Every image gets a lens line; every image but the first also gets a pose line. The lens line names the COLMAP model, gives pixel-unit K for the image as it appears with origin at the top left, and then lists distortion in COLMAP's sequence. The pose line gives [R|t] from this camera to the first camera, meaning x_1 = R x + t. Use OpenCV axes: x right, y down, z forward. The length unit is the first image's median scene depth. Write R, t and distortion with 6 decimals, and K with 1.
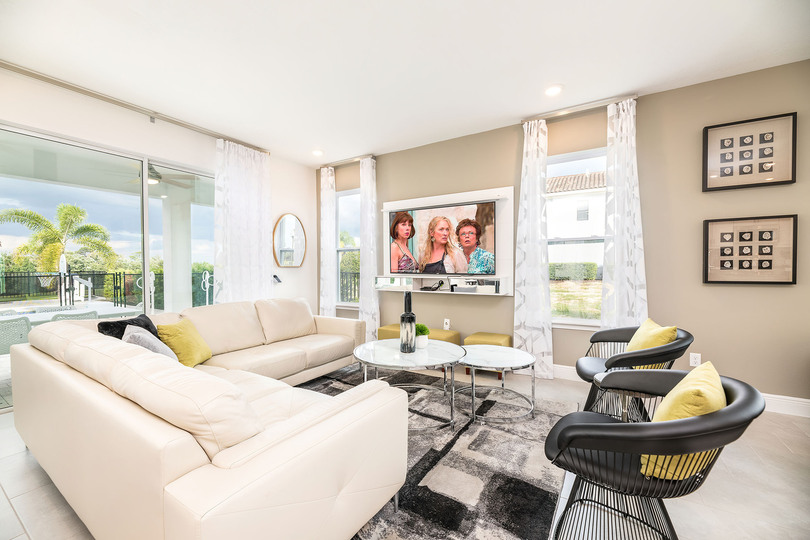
lens RADIAL K [[330.1, 0, 405.0], [0, 330.1, 270.0], [0, 0, 1]] dist [-0.000077, 0.000040]
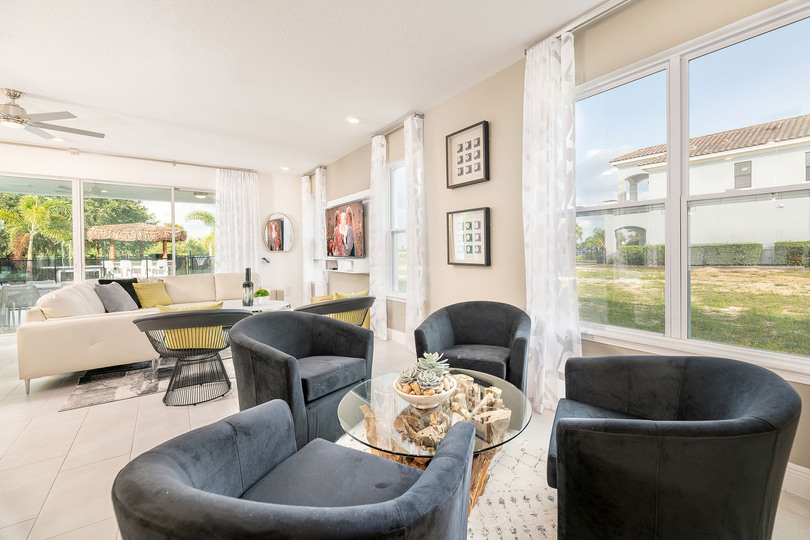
lens RADIAL K [[332.4, 0, 405.0], [0, 332.4, 251.5], [0, 0, 1]] dist [0.000210, 0.000157]
pose [[0.932981, -0.003714, -0.359907, 1.196666], [0.001192, 0.999973, -0.007230, 0.000504], [0.359924, 0.006316, 0.932960, -0.188939]]
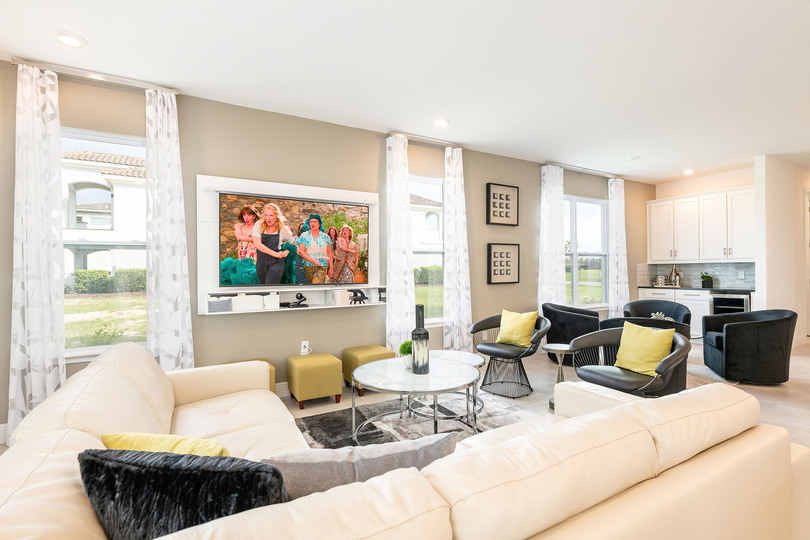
lens RADIAL K [[379.5, 0, 405.0], [0, 379.5, 270.0], [0, 0, 1]] dist [0.000534, 0.000004]
pose [[0.474344, 0.003950, 0.880331, -0.828420], [0.019829, 0.999688, -0.015170, -0.006569], [-0.880116, 0.024652, 0.474118, 0.511672]]
